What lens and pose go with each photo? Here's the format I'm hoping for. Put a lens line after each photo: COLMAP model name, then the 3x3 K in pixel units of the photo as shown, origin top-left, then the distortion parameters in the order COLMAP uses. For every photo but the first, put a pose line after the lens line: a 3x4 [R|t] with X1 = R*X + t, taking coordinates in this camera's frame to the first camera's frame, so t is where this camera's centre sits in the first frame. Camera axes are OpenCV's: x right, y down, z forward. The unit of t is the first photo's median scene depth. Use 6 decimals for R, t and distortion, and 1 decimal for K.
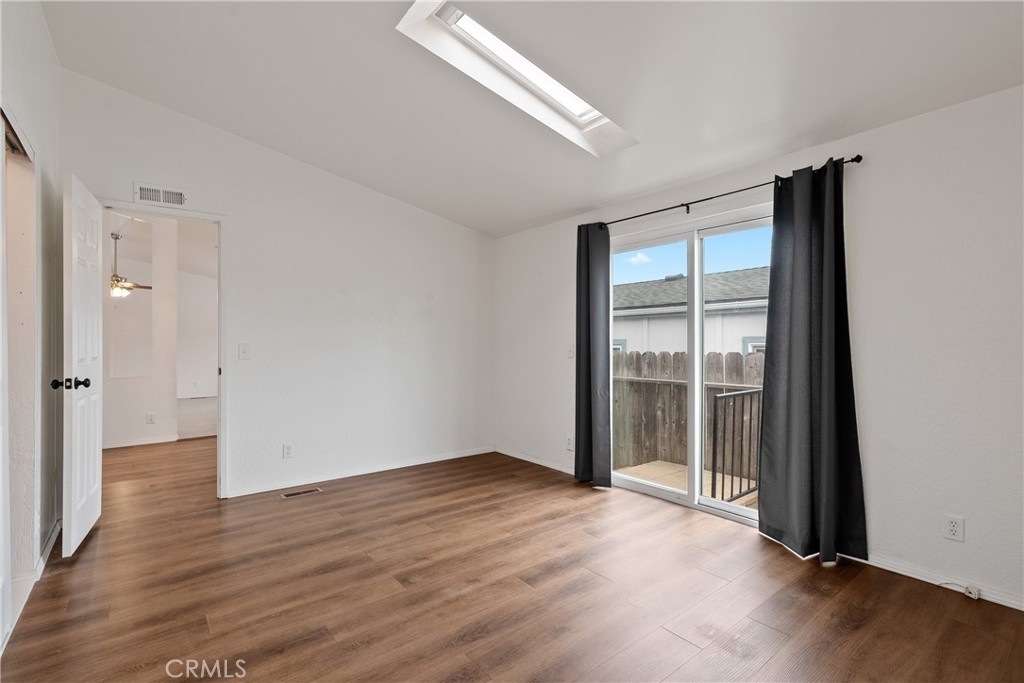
lens RADIAL K [[470.4, 0, 511.1], [0, 470.4, 335.0], [0, 0, 1]] dist [-0.007103, 0.001340]
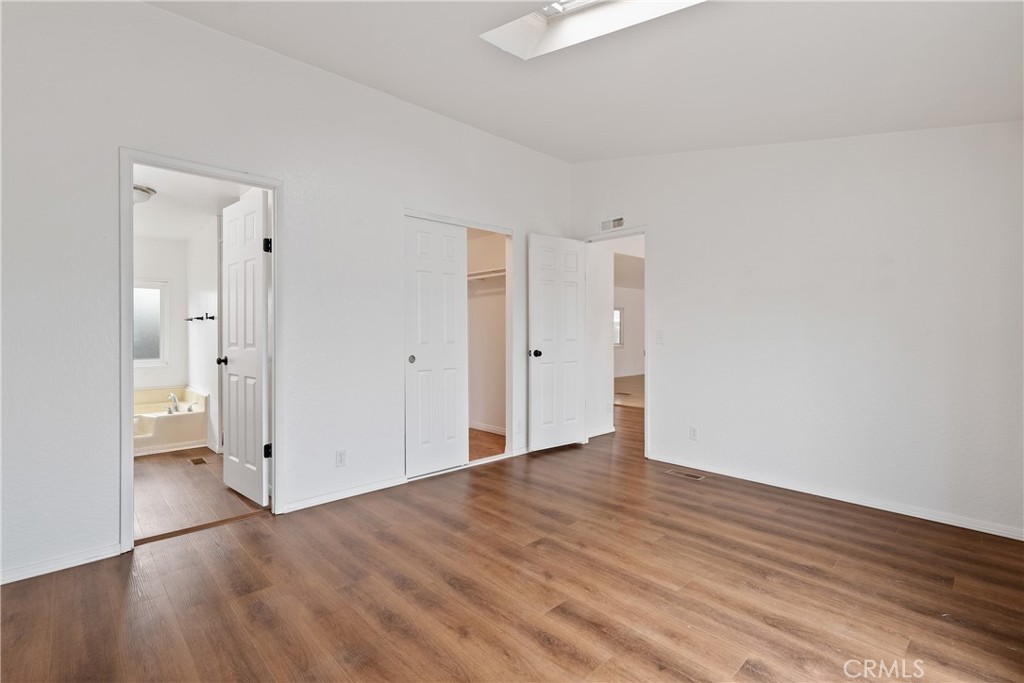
lens RADIAL K [[470.4, 0, 511.1], [0, 470.4, 335.0], [0, 0, 1]] dist [-0.007103, 0.001340]
pose [[0.088431, 0.012225, -0.996007, 0.647542], [0.018597, 0.999730, 0.013922, 0.007792], [0.995909, -0.019754, 0.088179, 0.625326]]
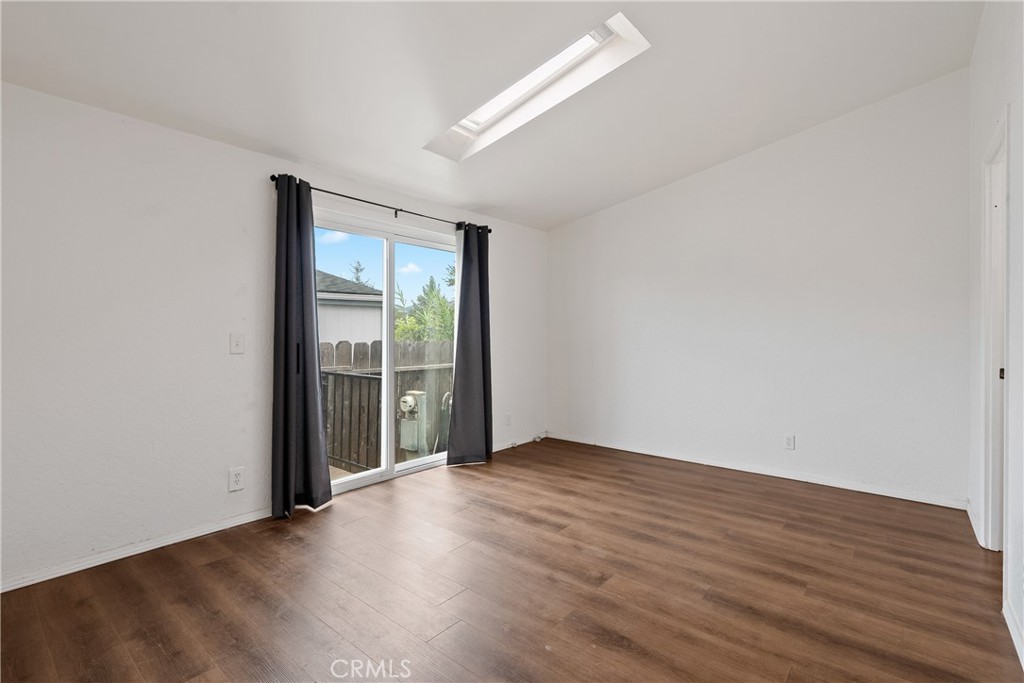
lens RADIAL K [[470.4, 0, 511.1], [0, 470.4, 335.0], [0, 0, 1]] dist [-0.007103, 0.001340]
pose [[-0.203802, -0.001977, 0.979010, -0.837666], [-0.018414, 0.999829, -0.001815, 0.019332], [-0.978839, -0.018397, -0.203803, 1.025188]]
